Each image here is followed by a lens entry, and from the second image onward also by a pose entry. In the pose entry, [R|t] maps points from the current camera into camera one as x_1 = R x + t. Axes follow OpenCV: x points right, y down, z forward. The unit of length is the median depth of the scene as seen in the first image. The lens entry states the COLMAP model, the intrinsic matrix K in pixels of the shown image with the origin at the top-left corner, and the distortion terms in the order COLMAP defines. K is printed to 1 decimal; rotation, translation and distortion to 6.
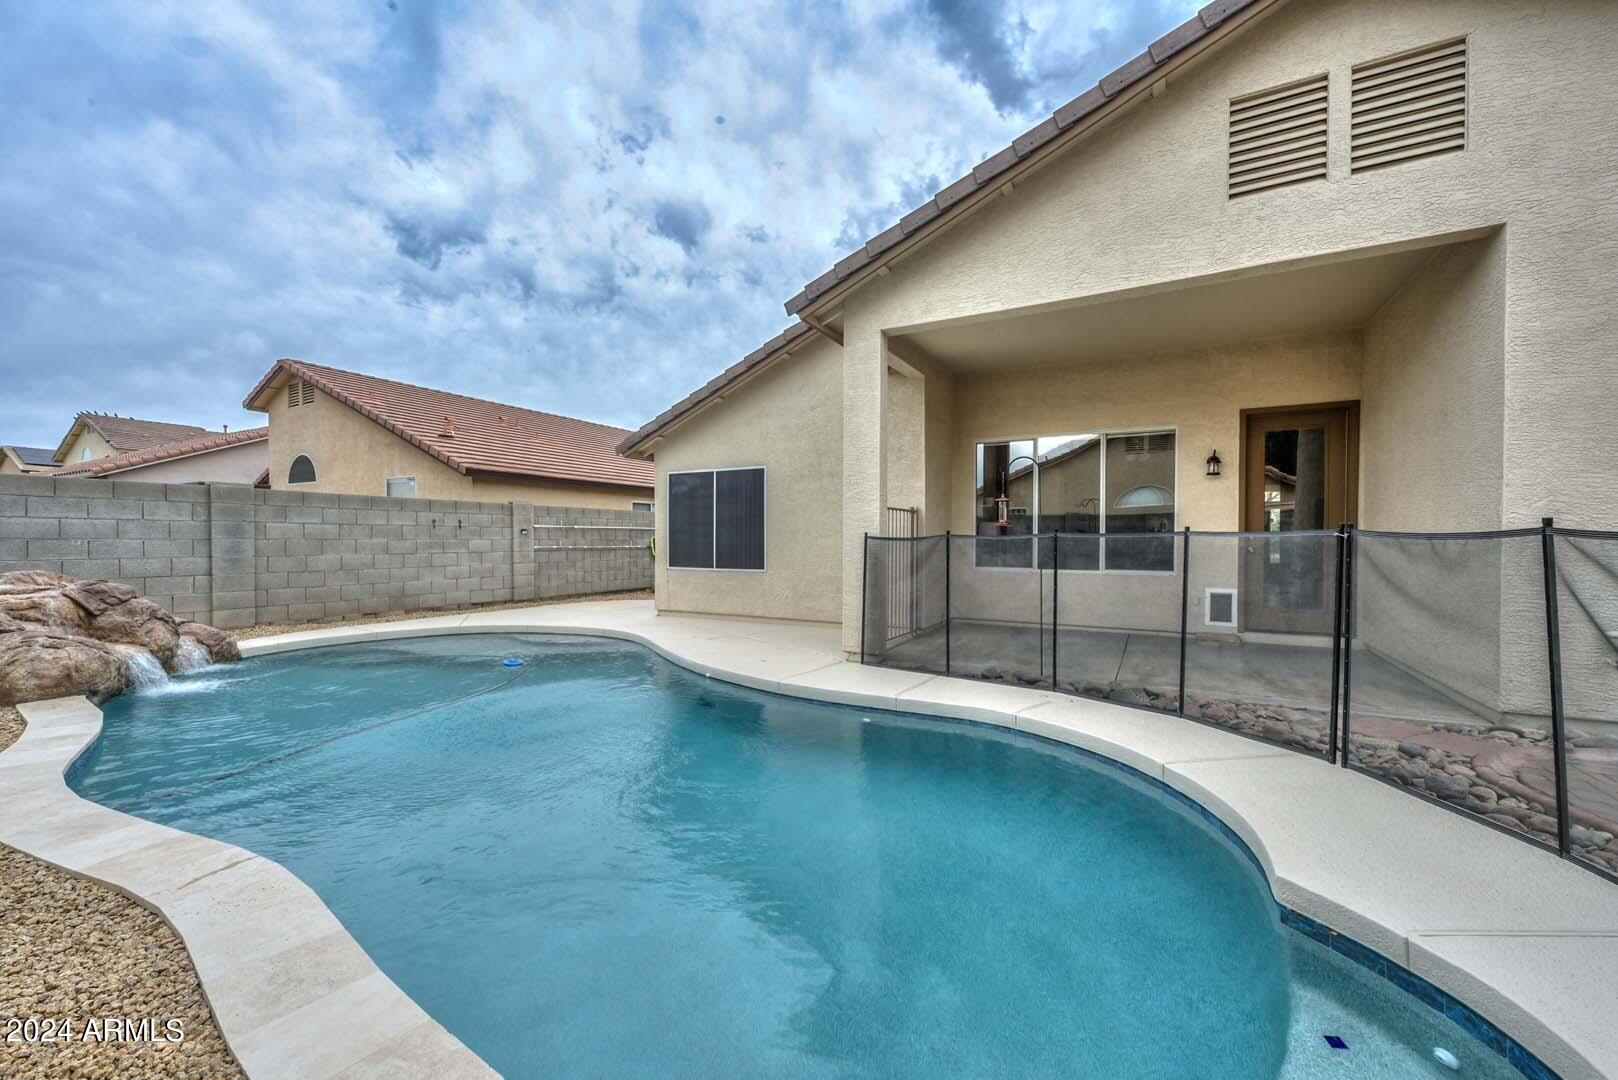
lens RADIAL K [[631.4, 0, 802.4], [0, 631.4, 544.2], [0, 0, 1]] dist [0.011097, -0.000189]
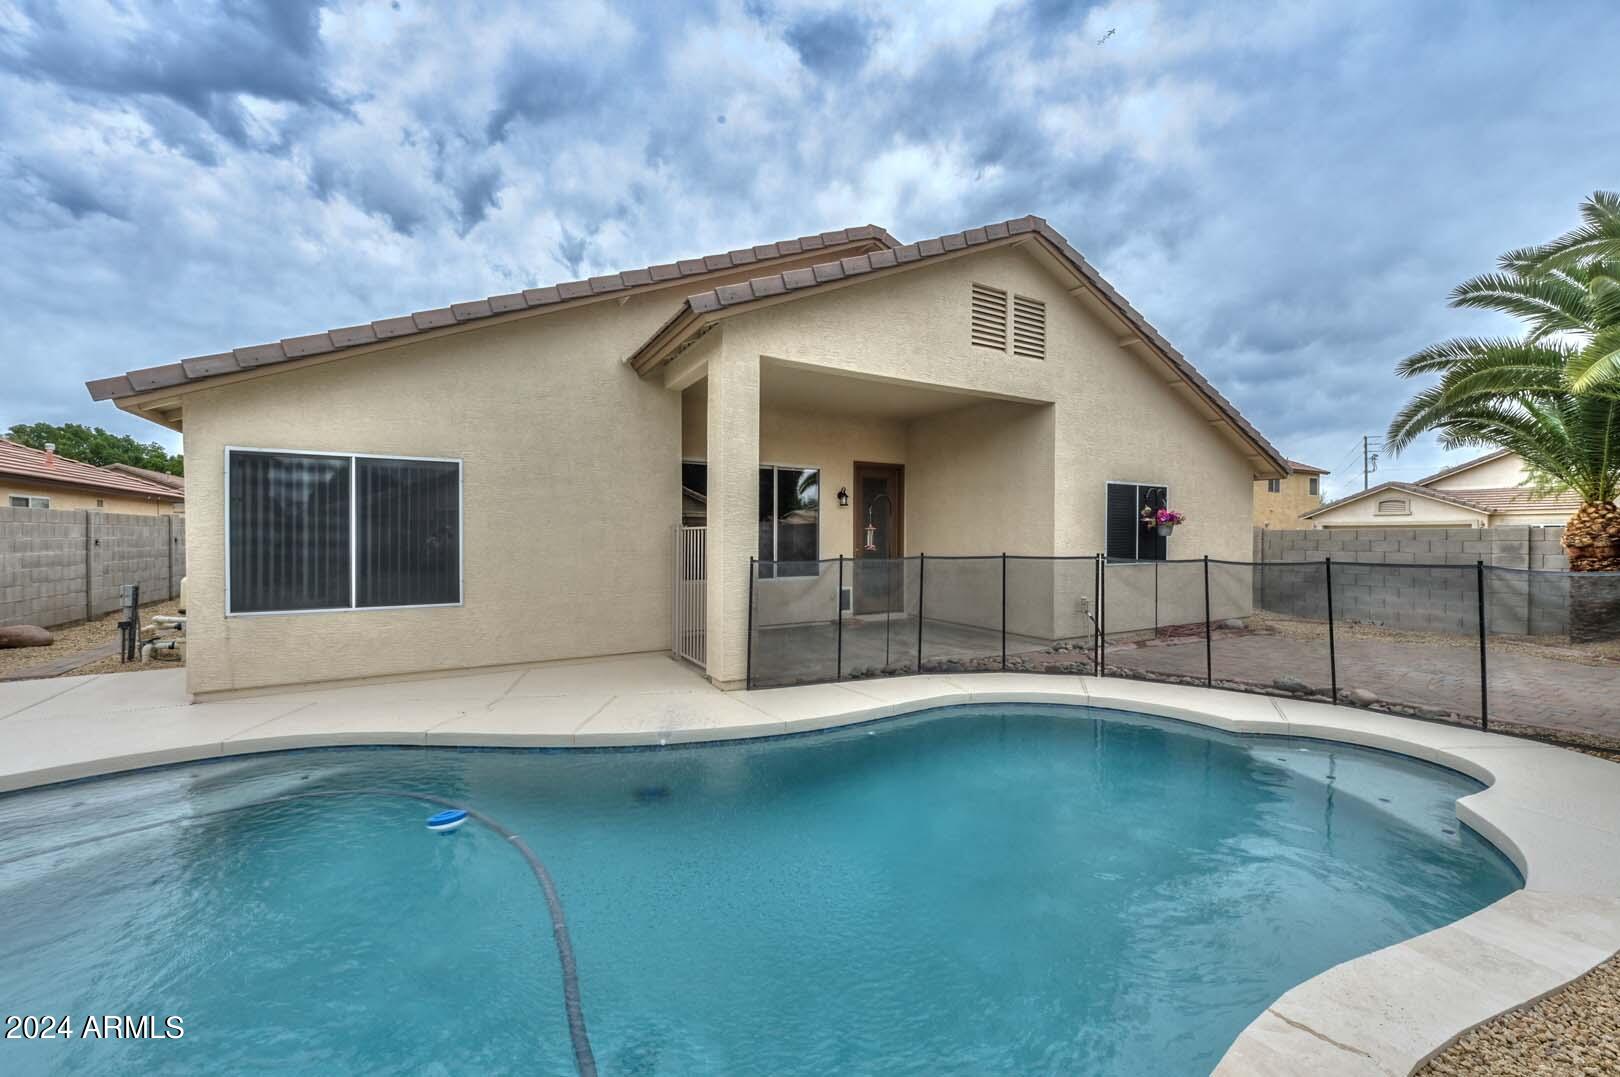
lens RADIAL K [[633.3, 0, 815.5], [0, 633.3, 538.1], [0, 0, 1]] dist [0.000886, -0.000181]
pose [[0.509470, -0.003230, 0.860482, -0.591923], [0.005917, 0.999982, 0.000251, -0.039004], [-0.860468, 0.004964, 0.509480, 0.346676]]
